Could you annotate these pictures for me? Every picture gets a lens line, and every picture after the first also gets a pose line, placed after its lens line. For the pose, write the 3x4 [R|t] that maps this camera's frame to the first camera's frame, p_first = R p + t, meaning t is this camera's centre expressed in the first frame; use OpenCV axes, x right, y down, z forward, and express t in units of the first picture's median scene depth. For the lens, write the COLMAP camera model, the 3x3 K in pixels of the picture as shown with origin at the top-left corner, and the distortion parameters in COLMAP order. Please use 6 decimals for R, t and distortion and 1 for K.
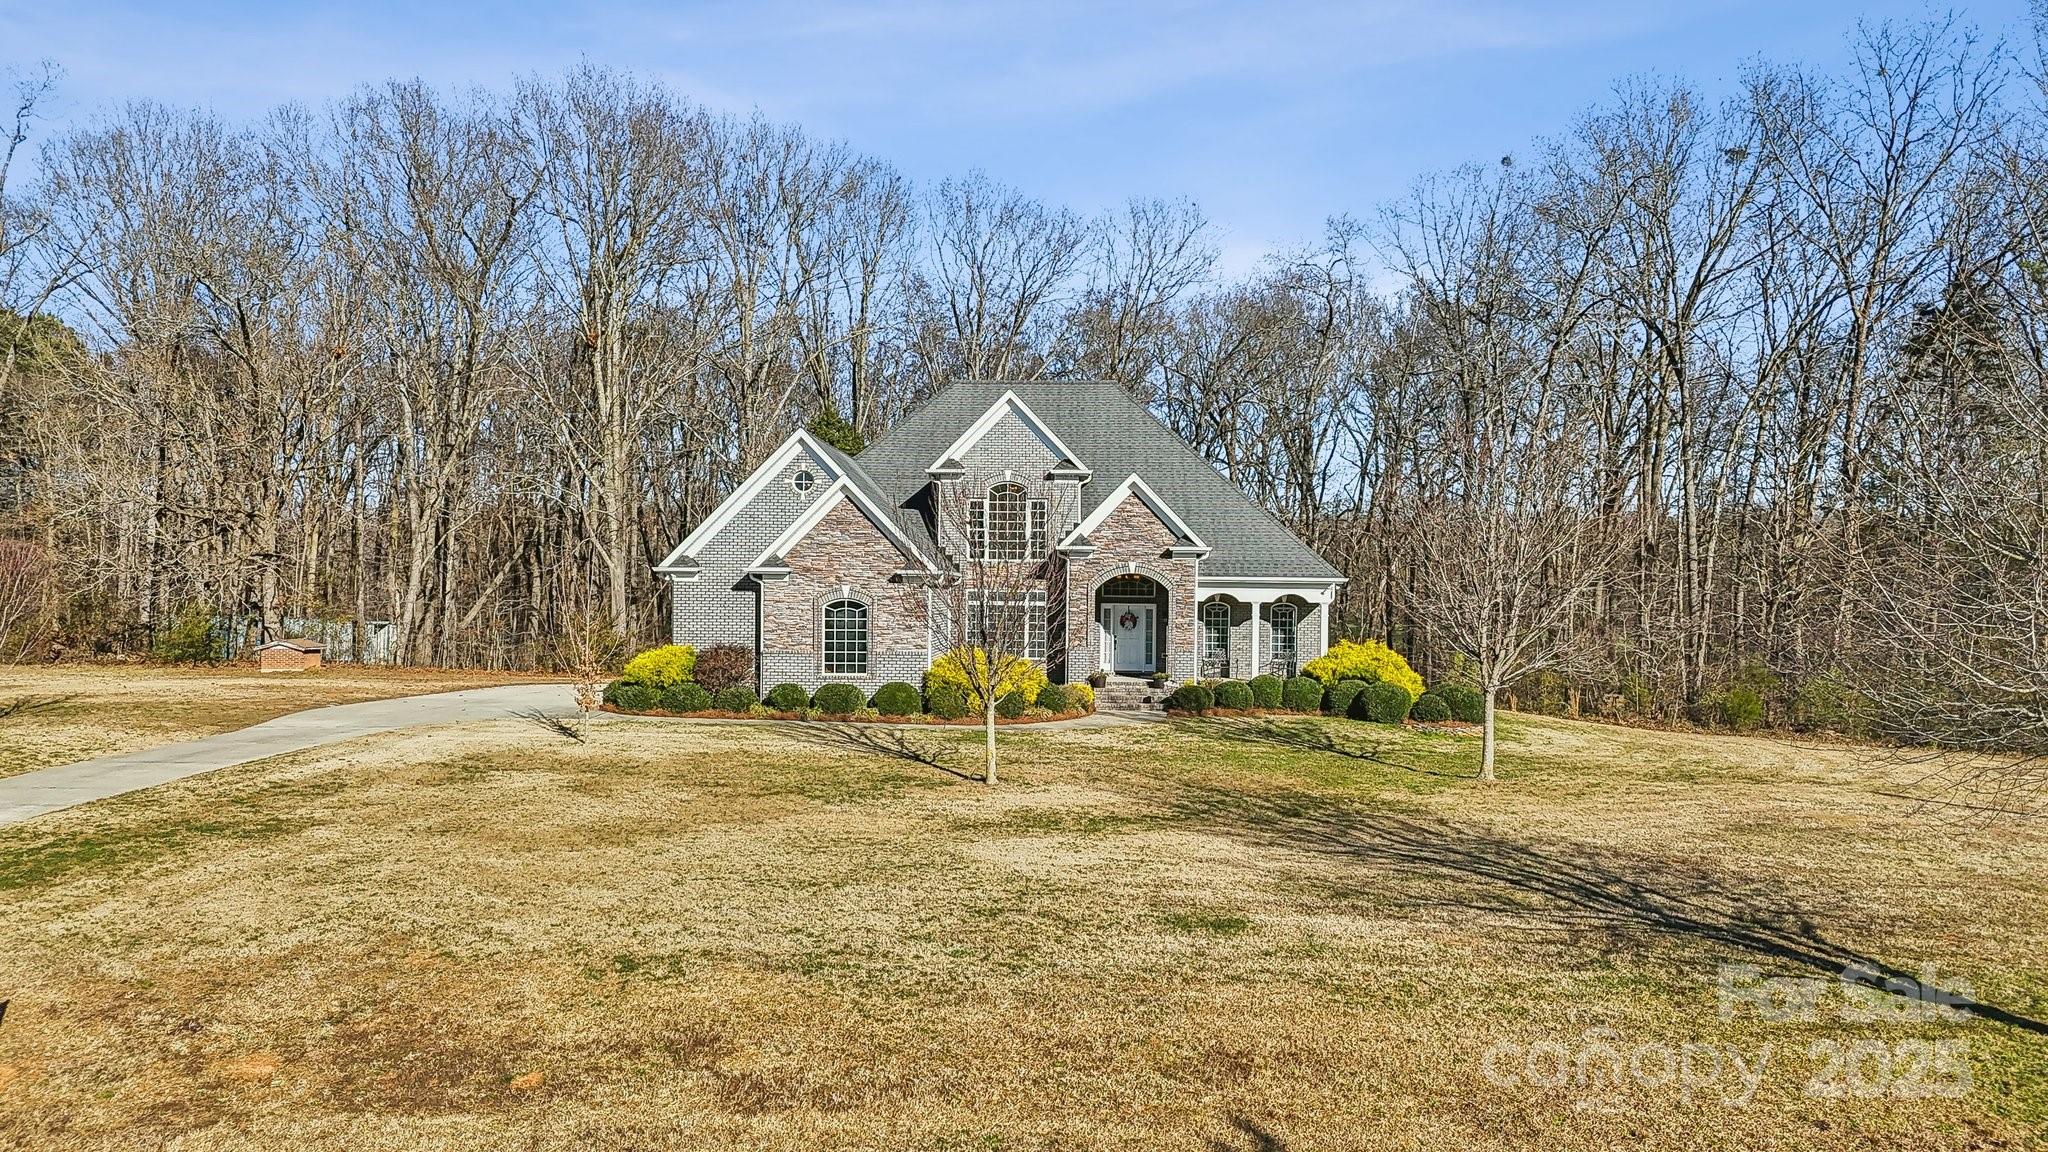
lens RADIAL K [[1518.8, 0, 1024.0], [0, 1518.8, 576.0], [0, 0, 1]] dist [0.081390, -0.083379]
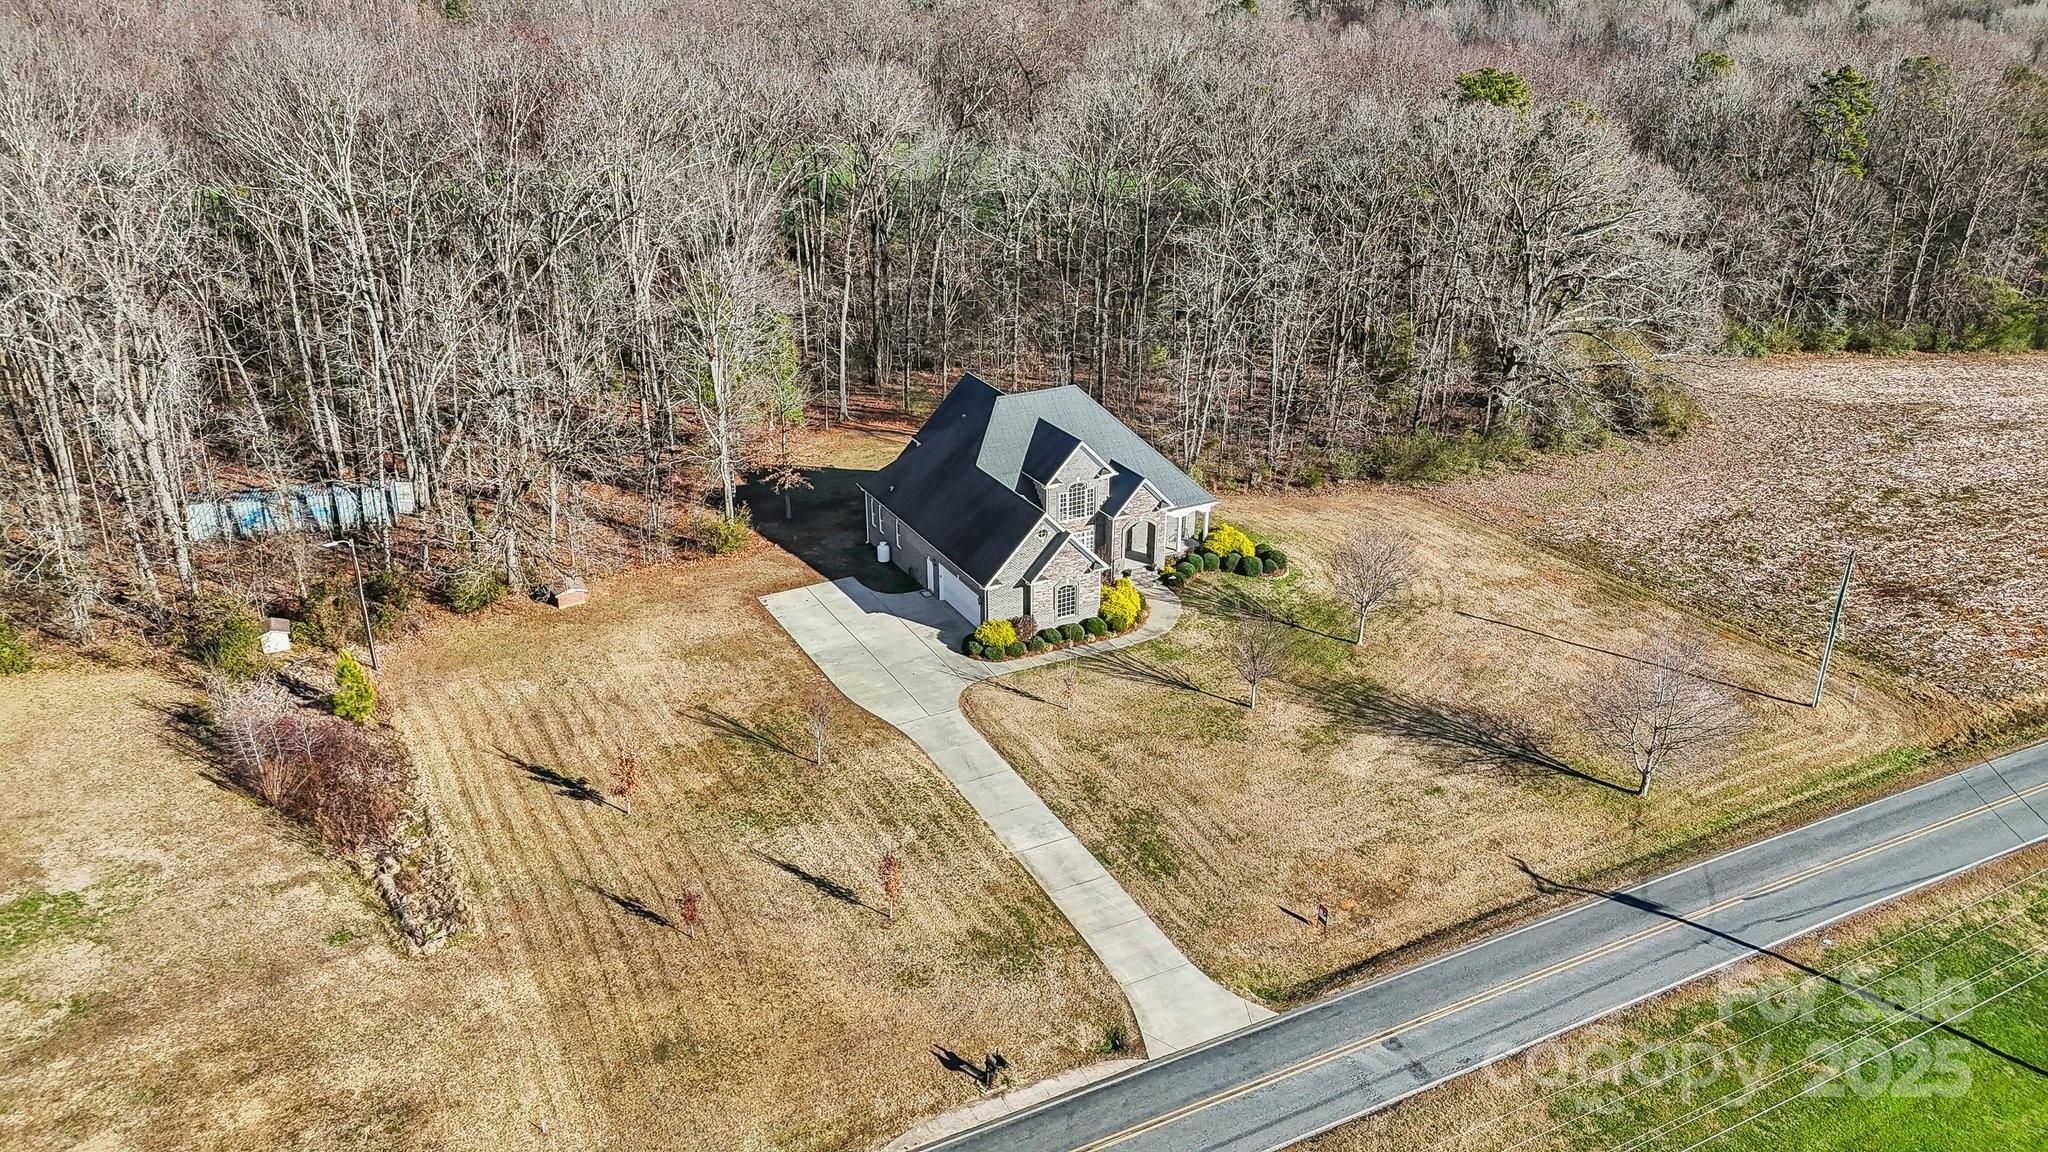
lens RADIAL K [[1518.8, 0, 1024.0], [0, 1518.8, 576.0], [0, 0, 1]] dist [0.081390, -0.083379]
pose [[0.861189, -0.215380, 0.460397, -1.129962], [-0.003556, 0.903209, 0.429187, -0.896100], [-0.508273, -0.371248, 0.777067, -0.610069]]
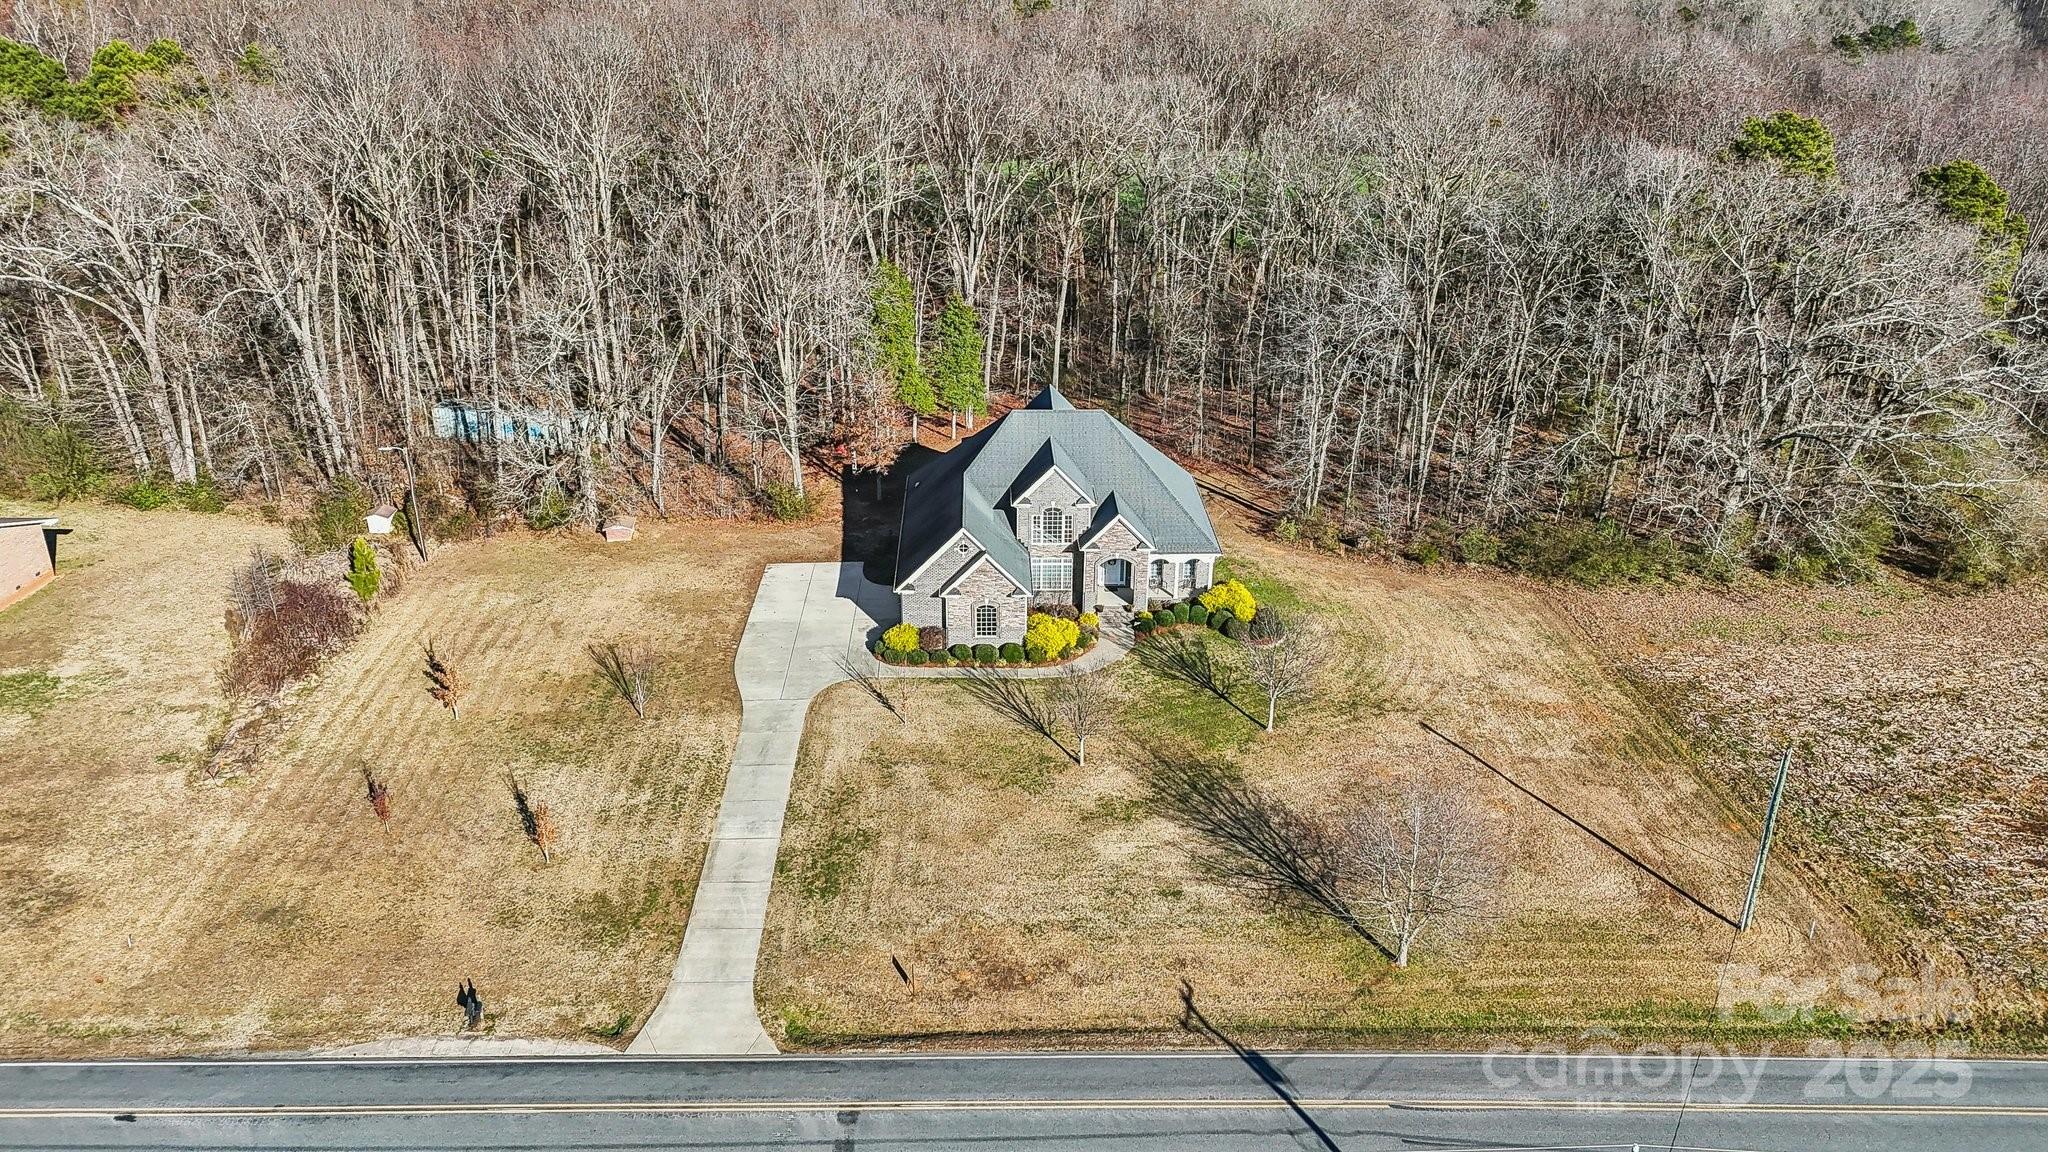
lens RADIAL K [[1518.8, 0, 1024.0], [0, 1518.8, 576.0], [0, 0, 1]] dist [0.081390, -0.083379]
pose [[0.997072, -0.035071, 0.067956, -0.202751], [0.002633, 0.903853, 0.427835, -0.904636], [-0.076427, -0.426403, 0.901299, -0.865563]]
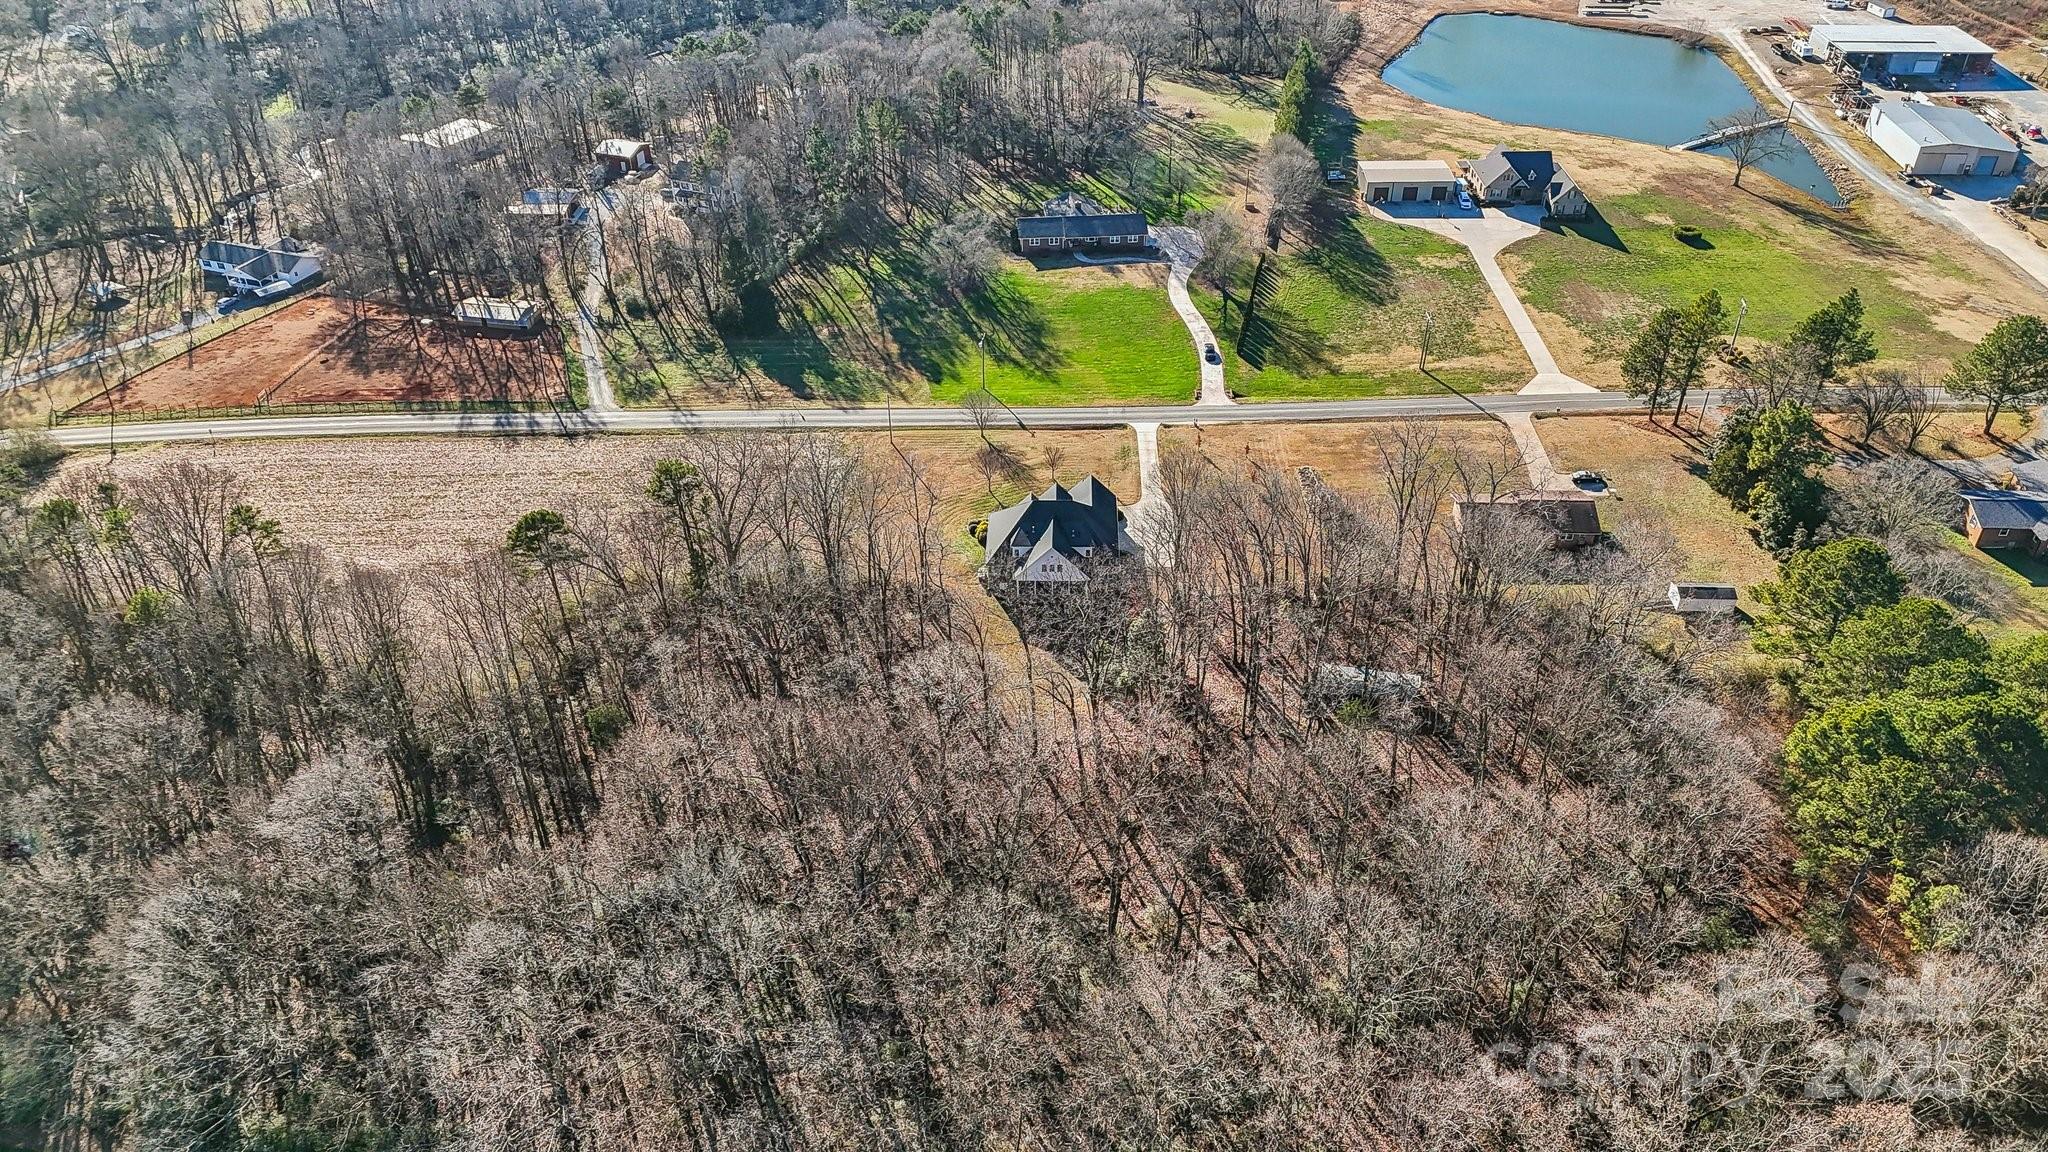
lens RADIAL K [[1518.8, 0, 1024.0], [0, 1518.8, 576.0], [0, 0, 1]] dist [0.081390, -0.083379]
pose [[-0.999797, 0.010181, -0.017389, 0.204024], [-0.001072, 0.834869, 0.550448, -2.879005], [0.020122, 0.550355, -0.834688, 5.905228]]
